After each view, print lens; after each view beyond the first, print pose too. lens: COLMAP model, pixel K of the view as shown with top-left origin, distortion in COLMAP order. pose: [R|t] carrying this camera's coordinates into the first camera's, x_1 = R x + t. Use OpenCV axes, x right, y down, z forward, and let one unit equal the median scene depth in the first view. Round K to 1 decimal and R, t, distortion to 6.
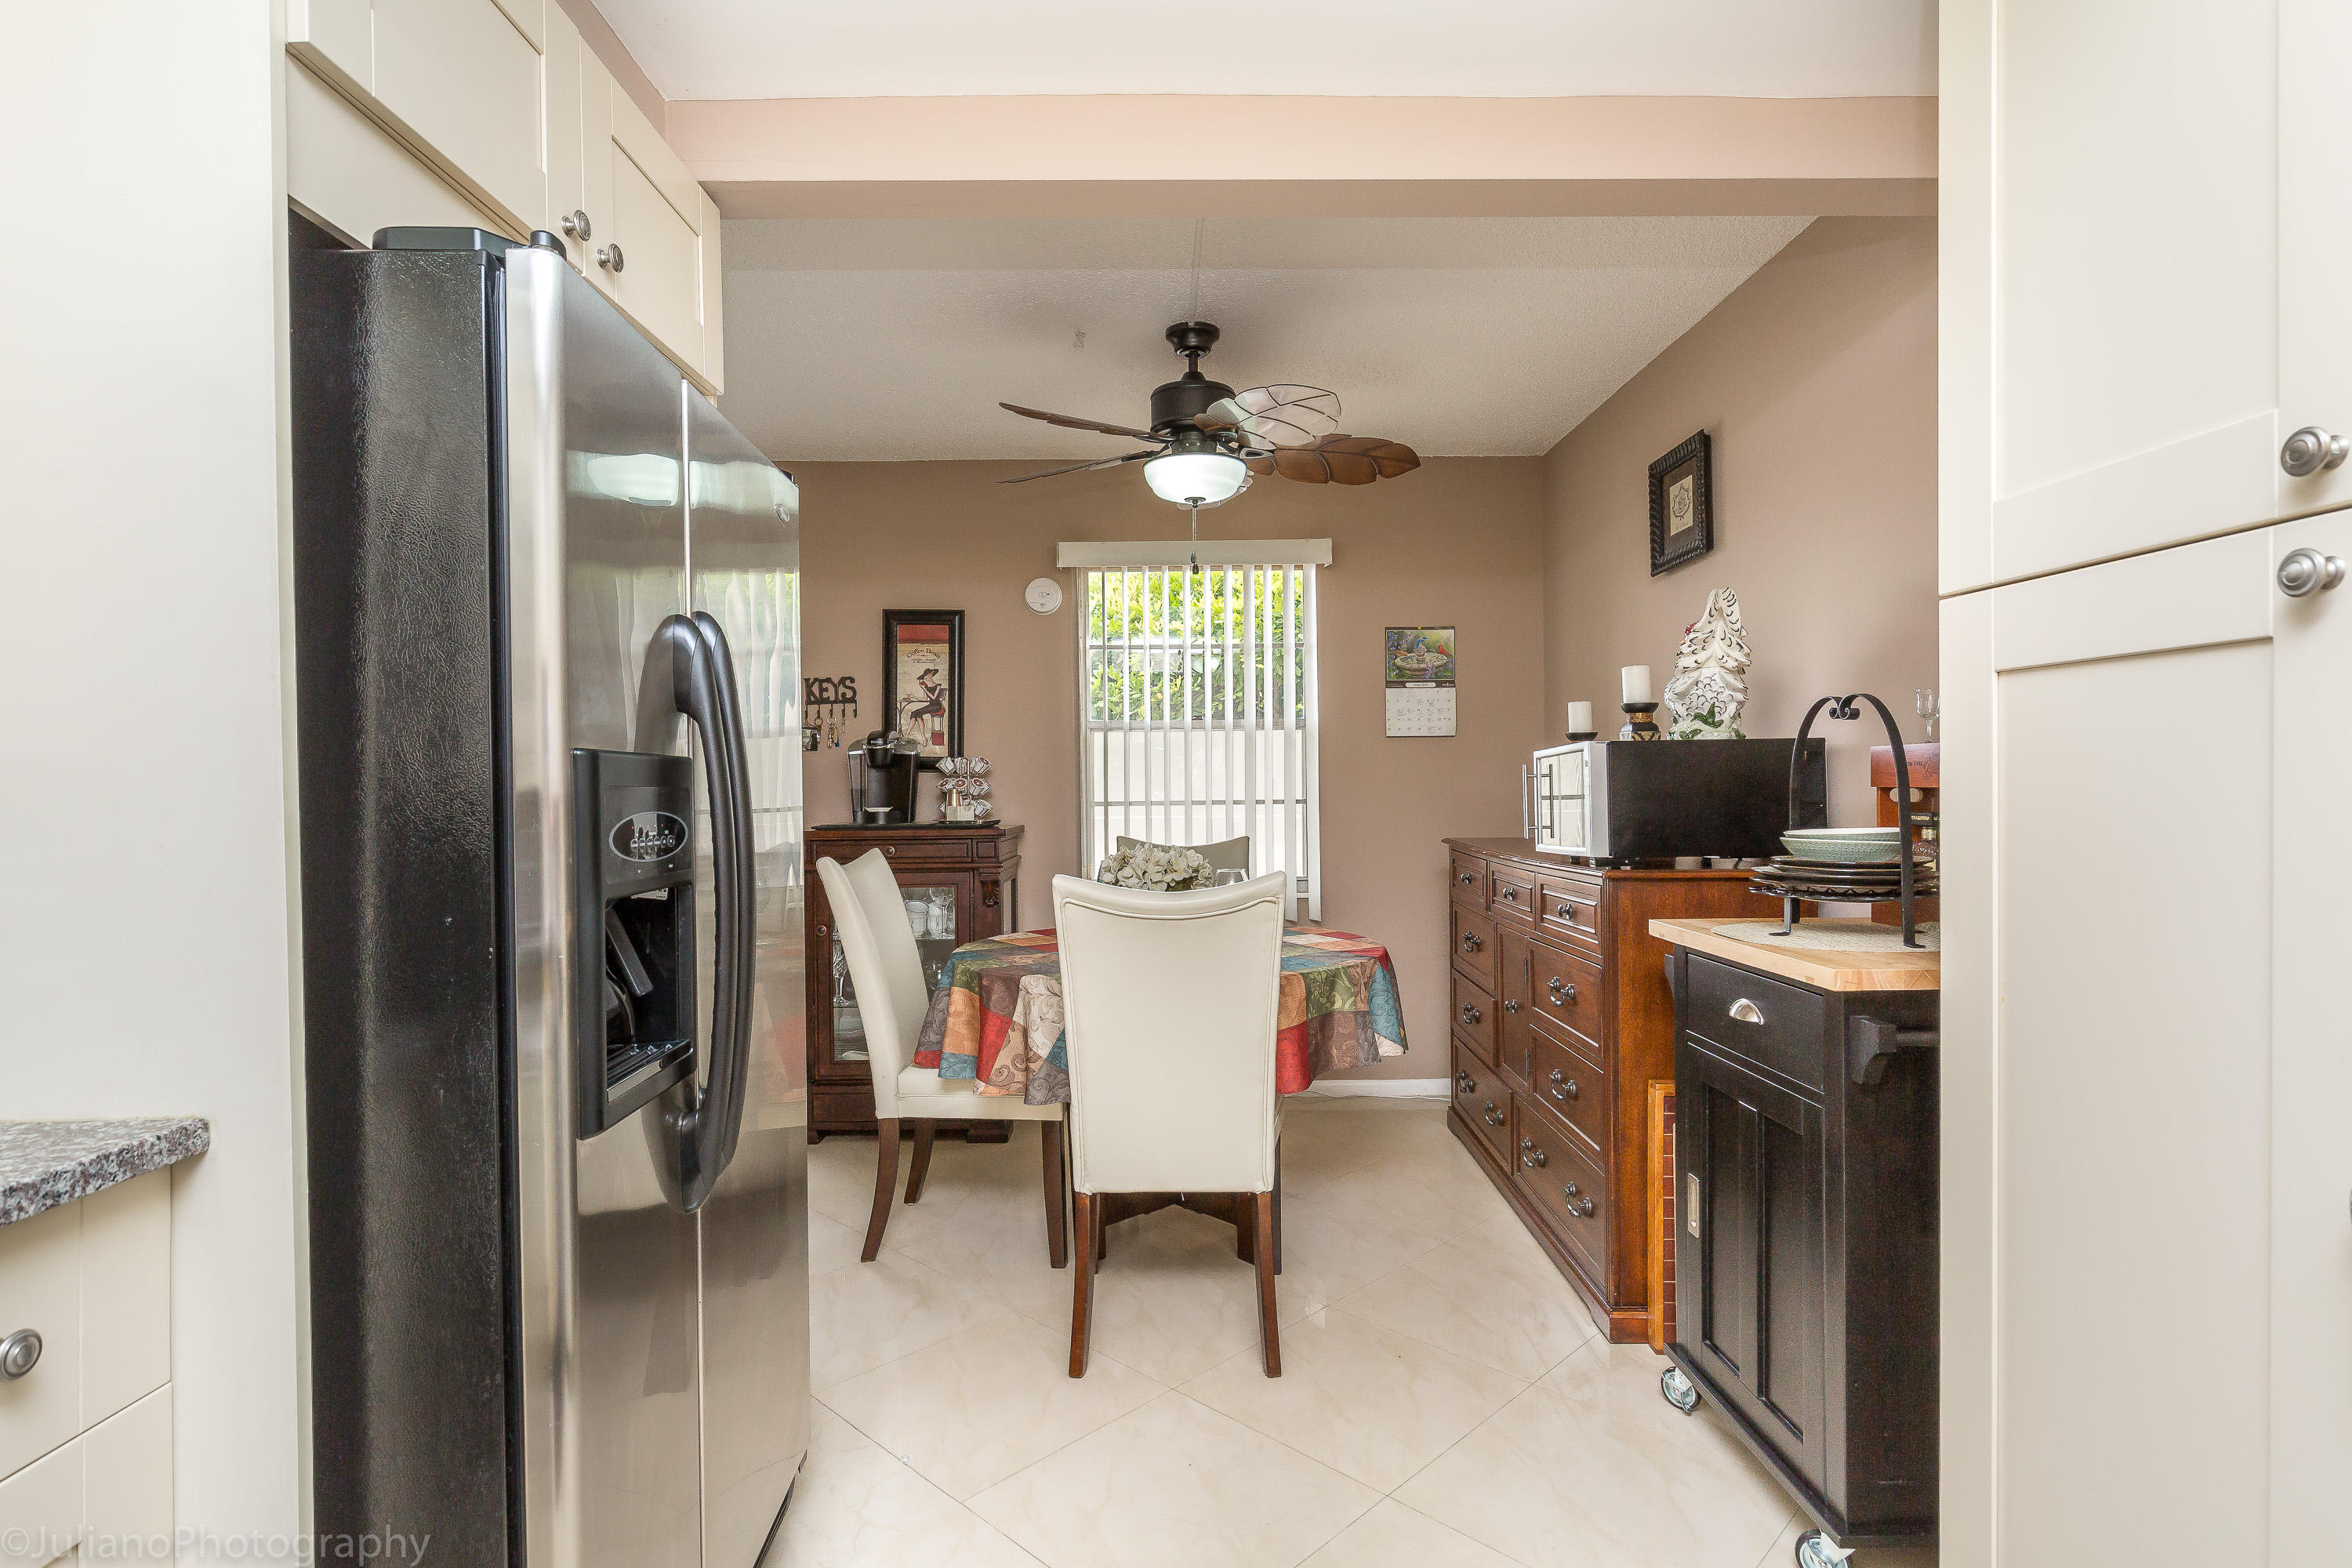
lens RADIAL K [[1211.6, 0, 1178.8], [0, 1211.6, 785.0], [0, 0, 1]] dist [0.001781, -0.000065]
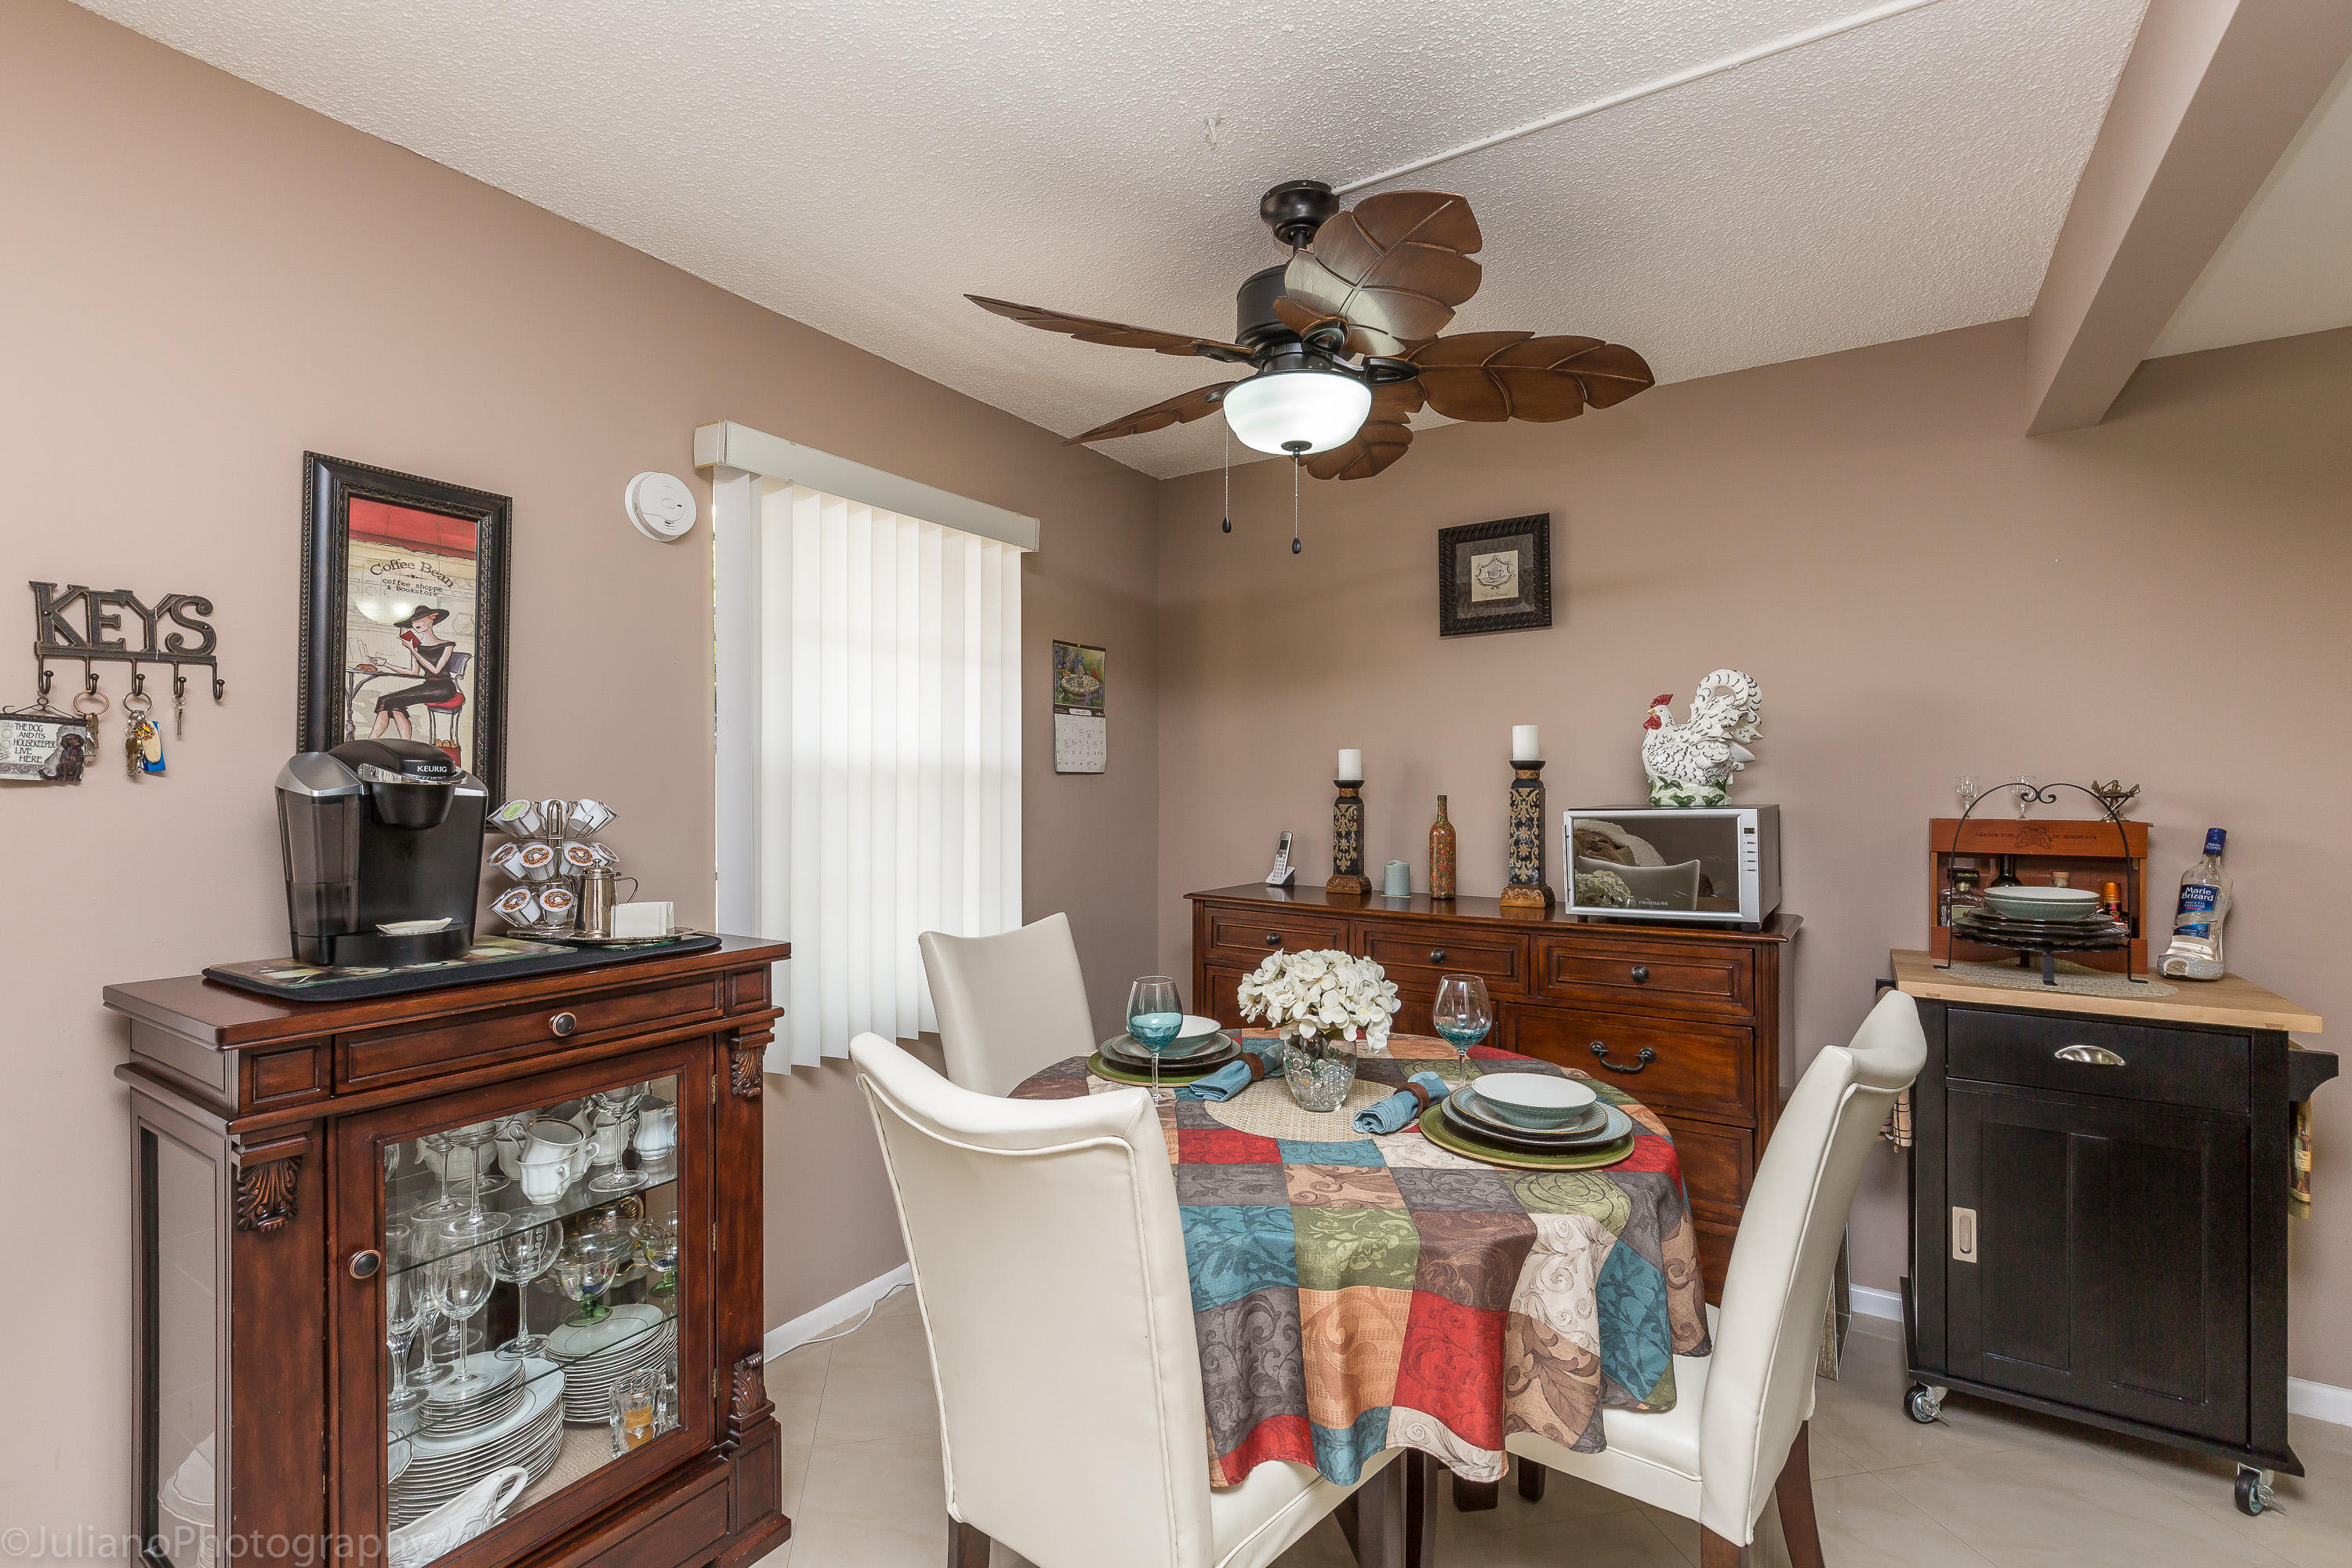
lens RADIAL K [[1044.2, 0, 1176.8], [0, 1044.2, 798.7], [0, 0, 1]] dist [-0.002923, -0.001038]
pose [[0.542614, -0.003780, 0.839974, -0.386352], [-0.007952, 0.999922, 0.009637, -0.028973], [-0.839944, -0.011909, 0.542542, 0.543182]]
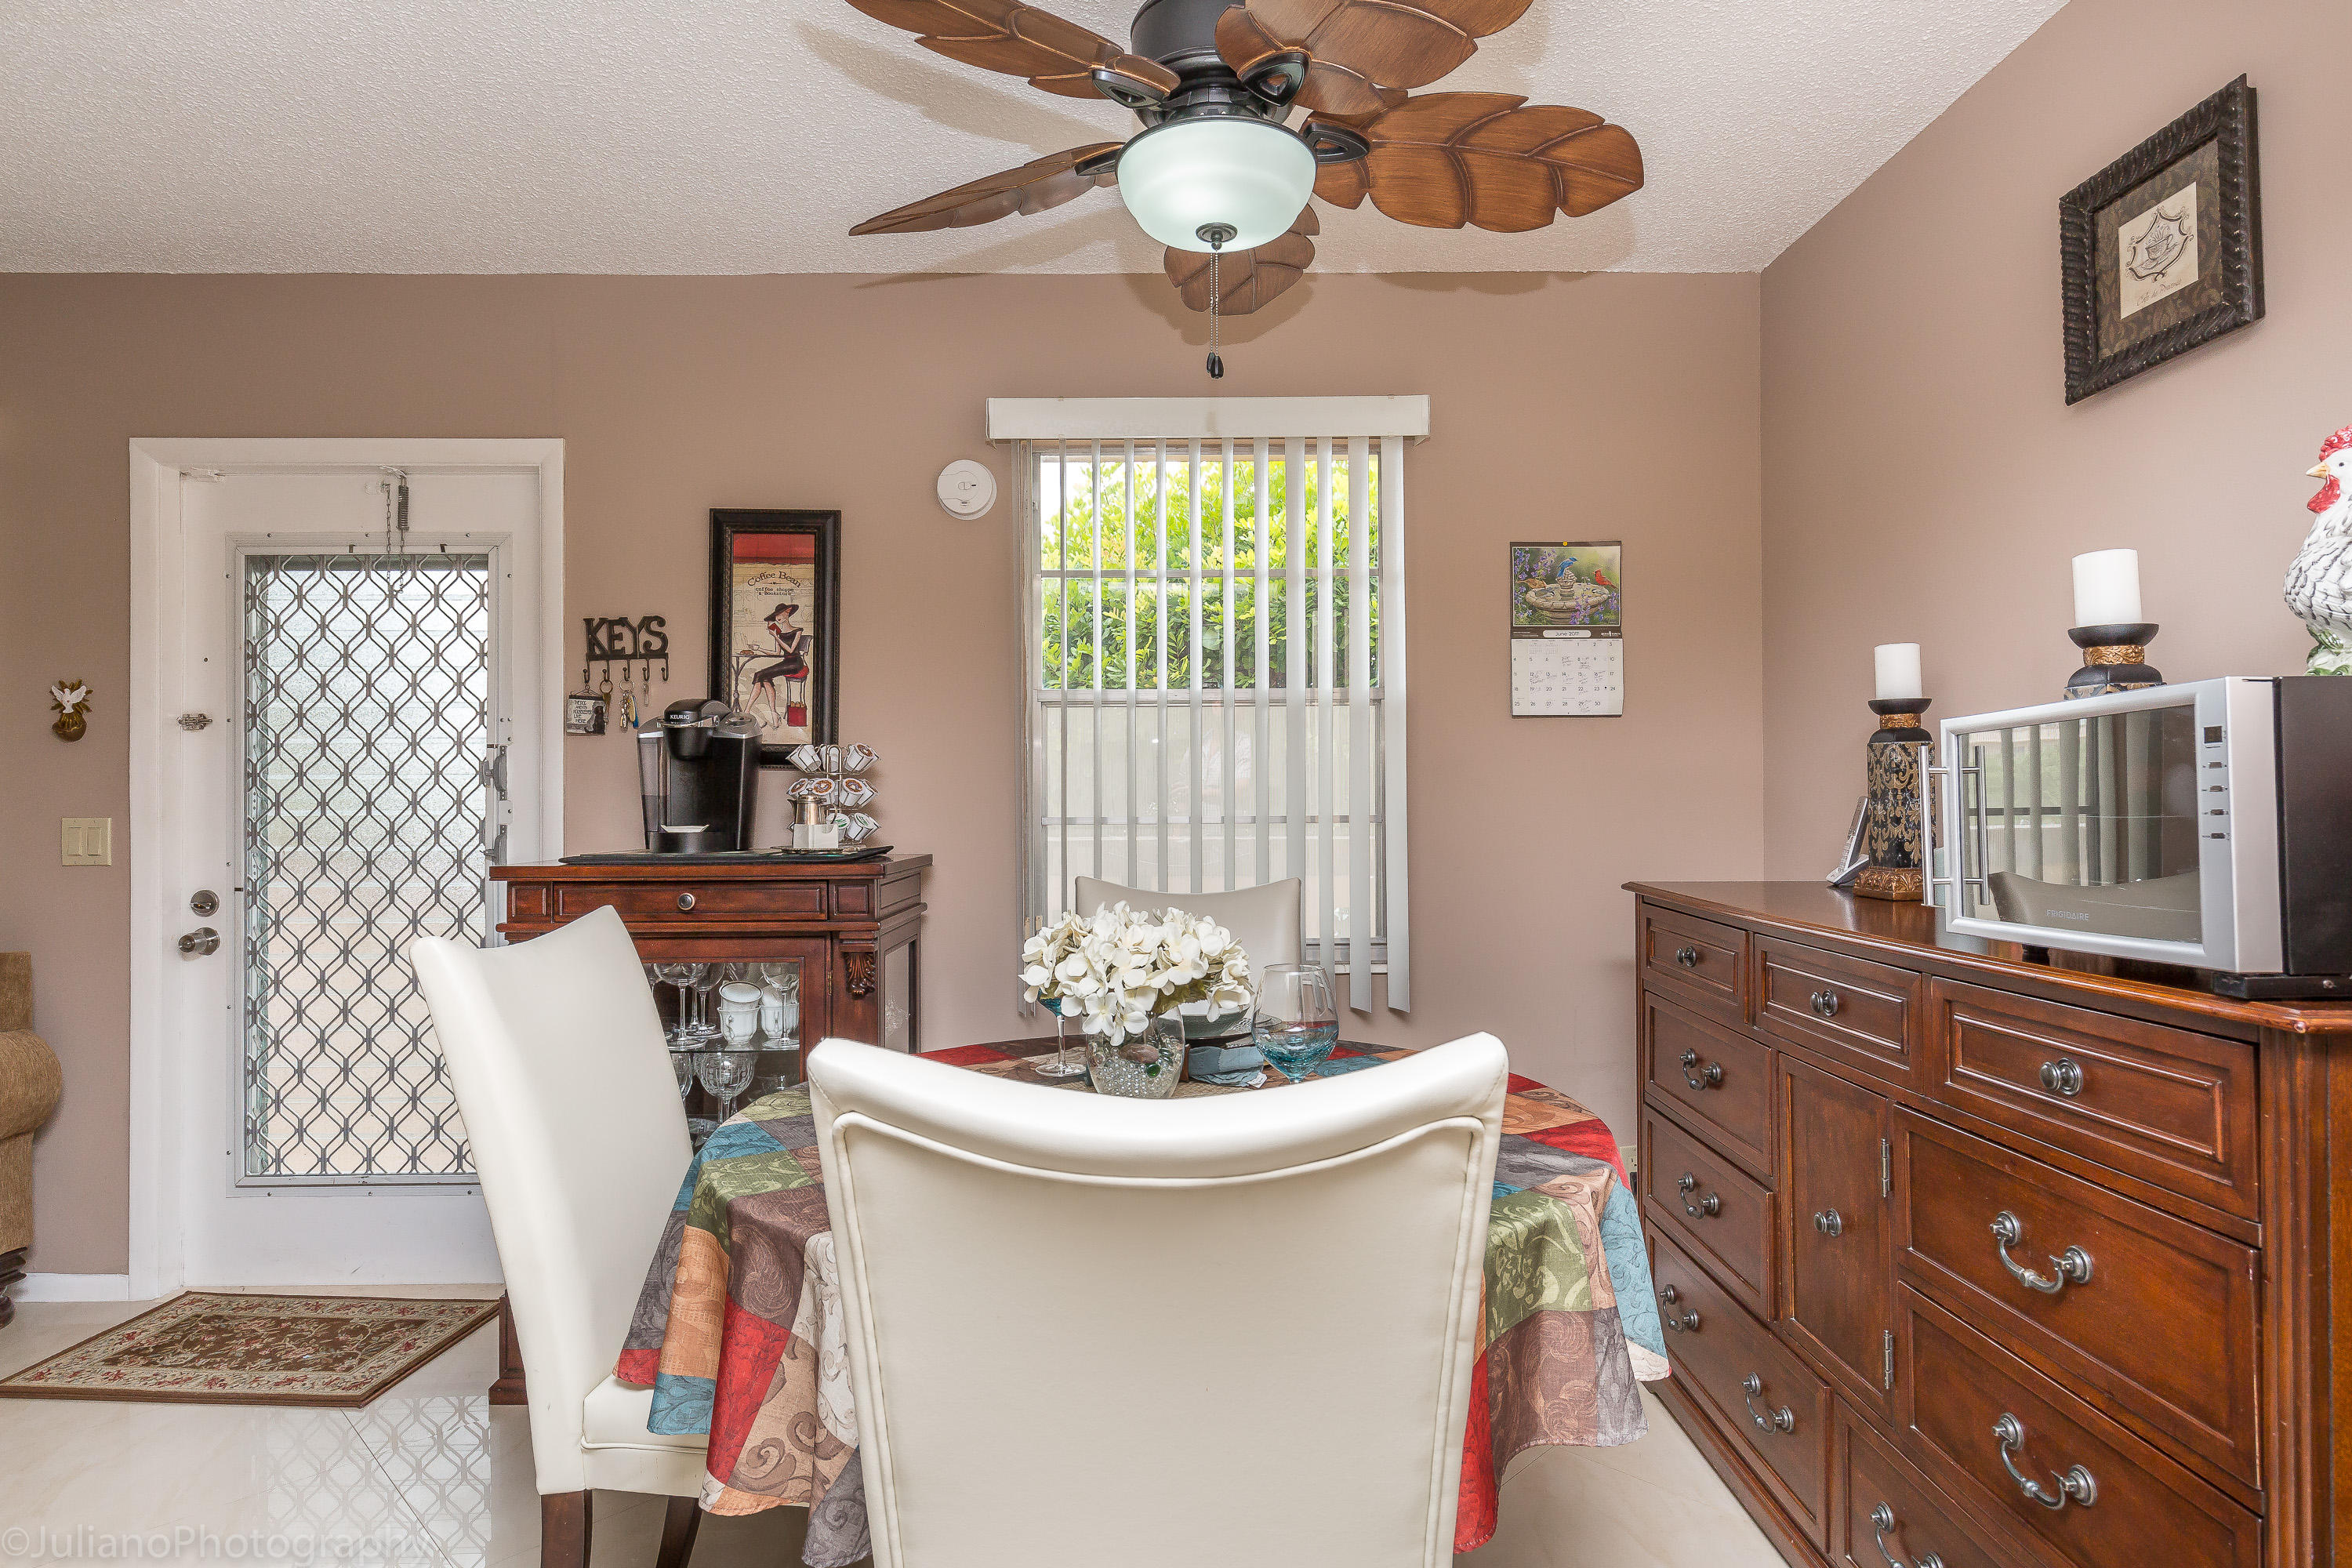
lens RADIAL K [[1283.6, 0, 1179.4], [0, 1283.6, 782.2], [0, 0, 1]] dist [0.003915, -0.001842]
pose [[0.999988, 0.004970, 0.000324, -0.000982], [-0.004966, 0.999919, -0.011688, 0.002884], [-0.000382, 0.011687, 0.999932, 0.337522]]
